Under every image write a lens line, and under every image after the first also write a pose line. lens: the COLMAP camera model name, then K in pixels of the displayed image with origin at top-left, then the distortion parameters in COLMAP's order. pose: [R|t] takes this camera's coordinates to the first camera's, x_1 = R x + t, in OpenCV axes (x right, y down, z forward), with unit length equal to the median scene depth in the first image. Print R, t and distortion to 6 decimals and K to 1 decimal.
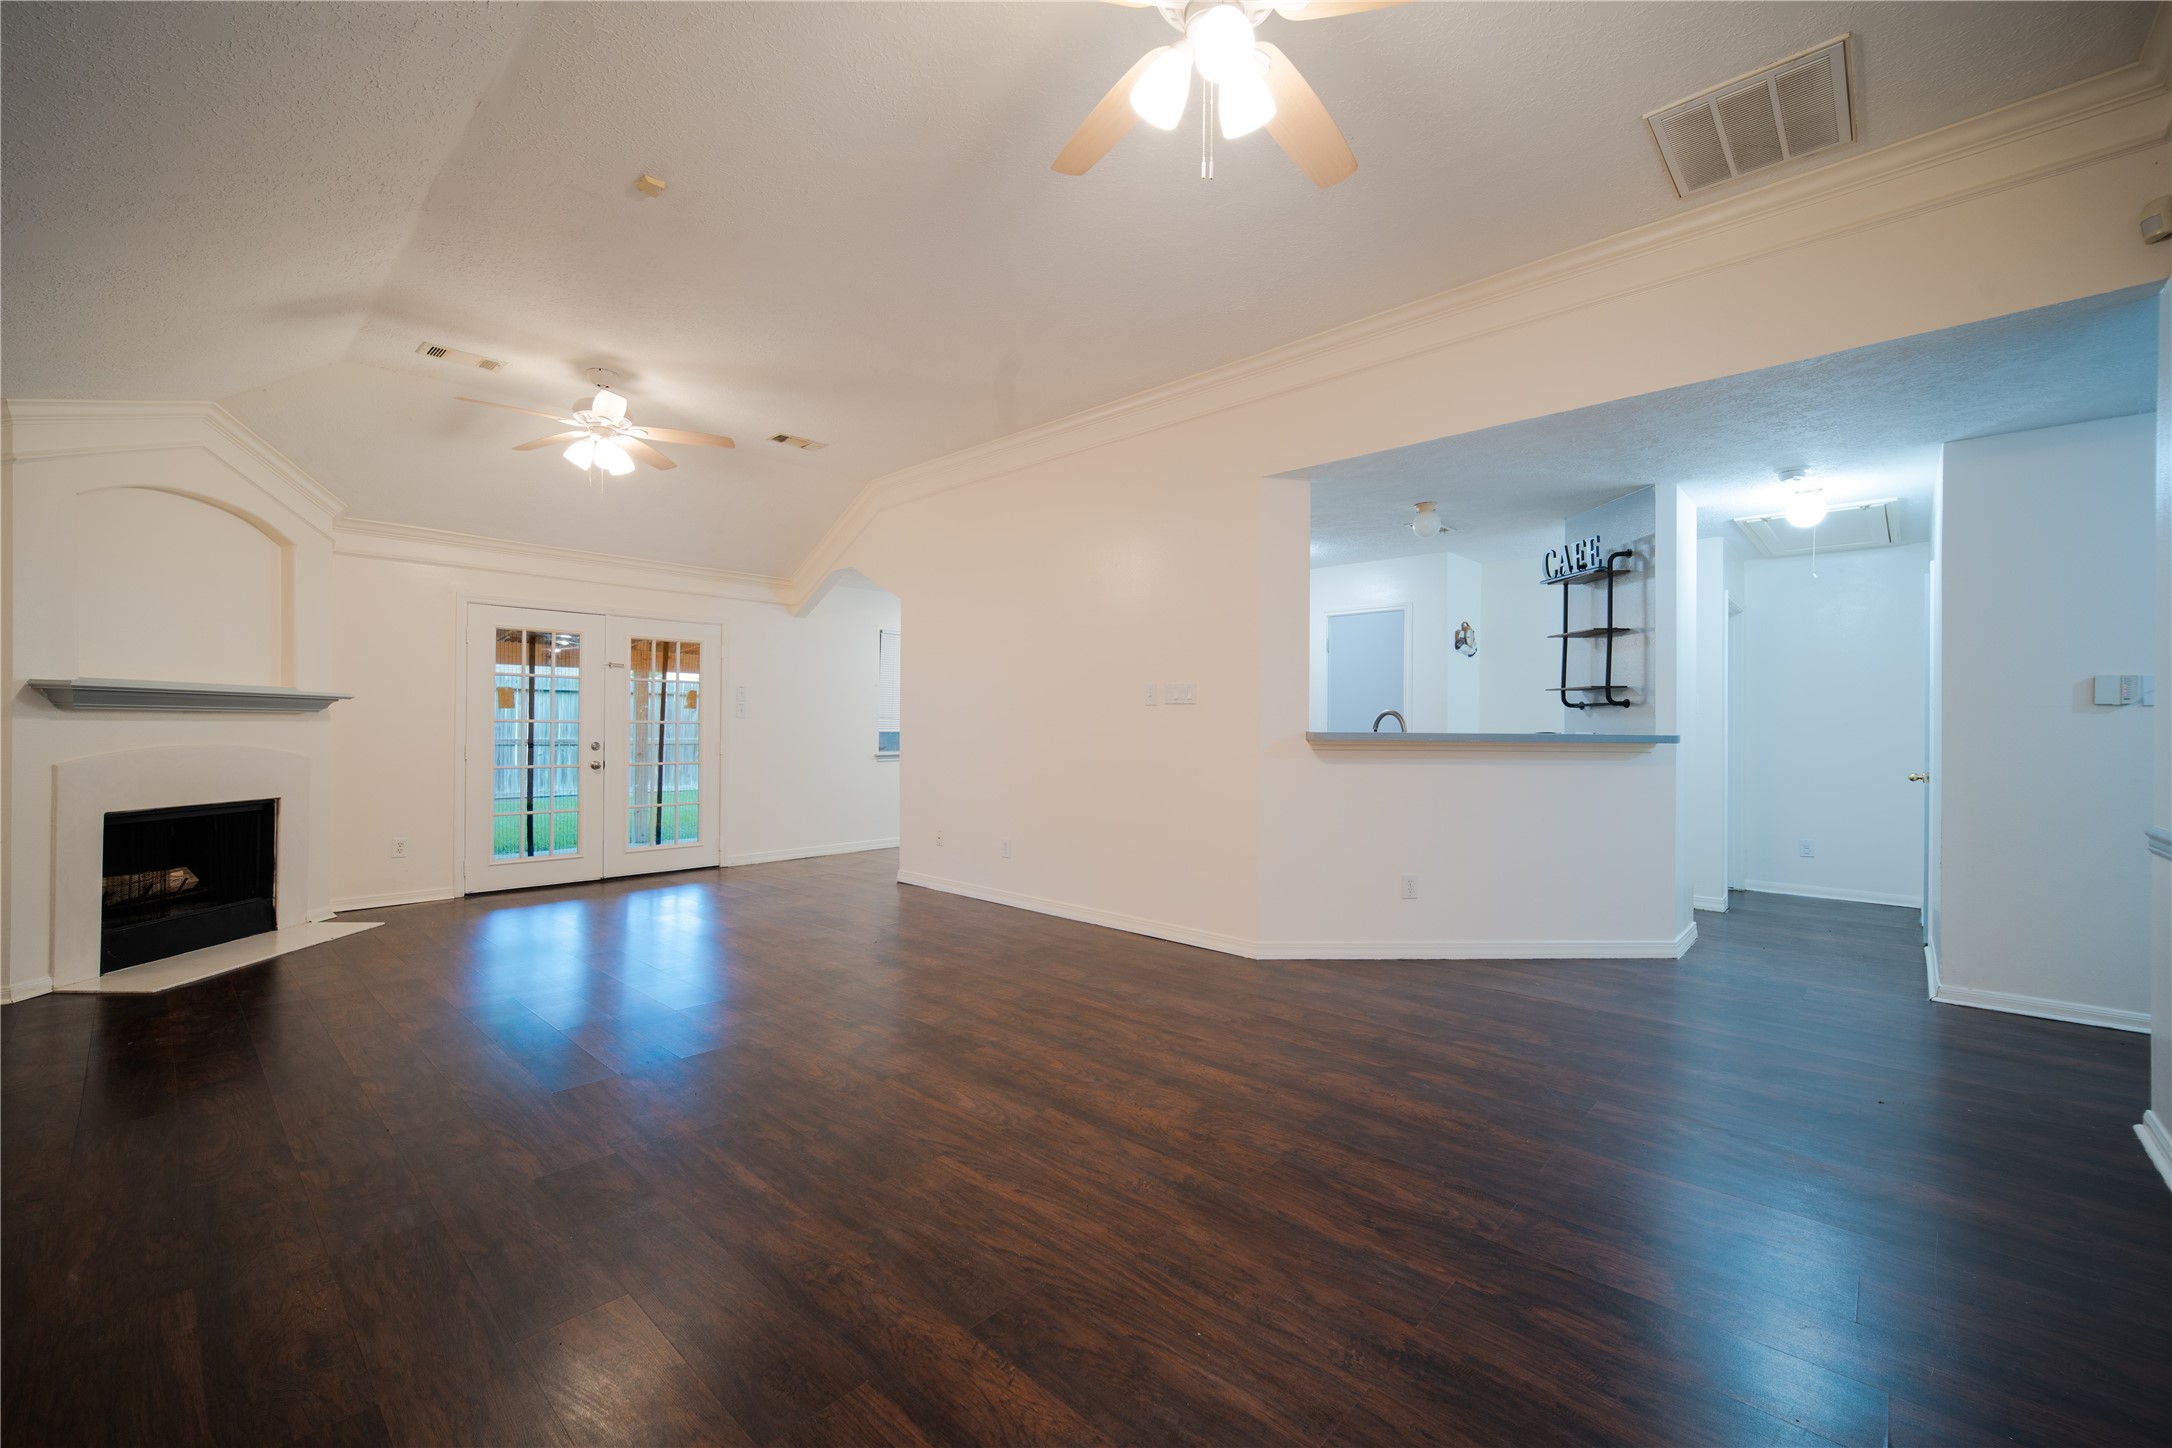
lens RADIAL K [[876.4, 0, 1070.8], [0, 876.4, 730.0], [0, 0, 1]] dist [0.010139, -0.000160]
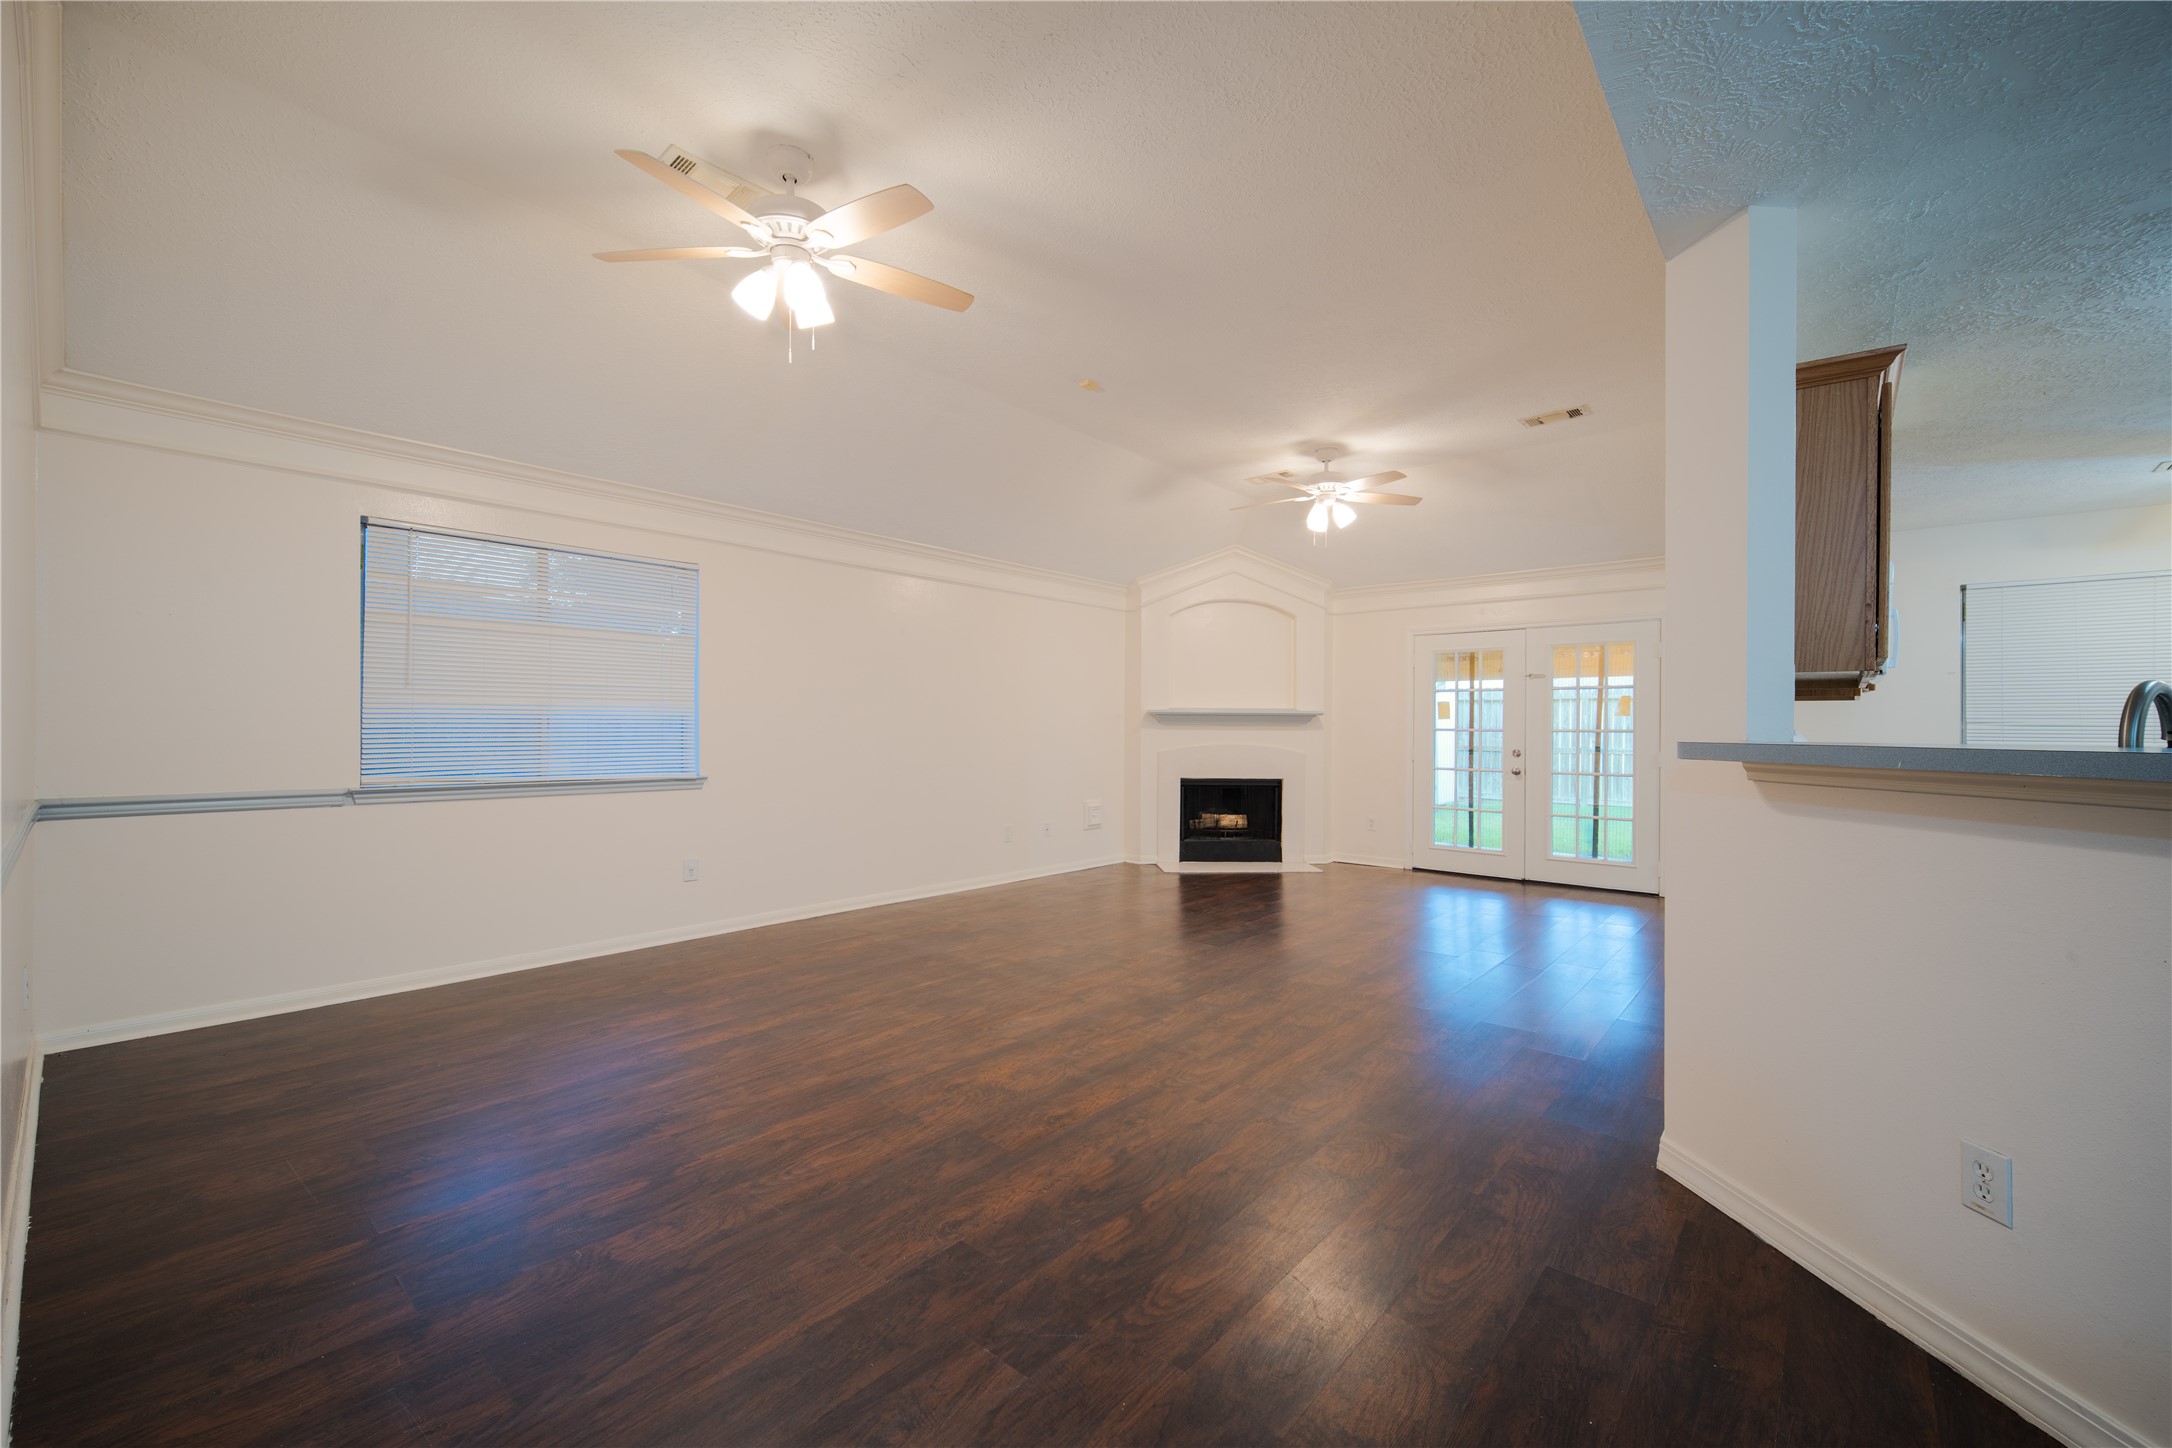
lens RADIAL K [[876.4, 0, 1070.8], [0, 876.4, 730.0], [0, 0, 1]] dist [0.010139, -0.000160]
pose [[0.030213, -0.008816, -0.999505, 0.956961], [-0.007638, 0.999930, -0.009051, 0.008580], [0.999514, 0.007908, 0.030144, 0.826542]]
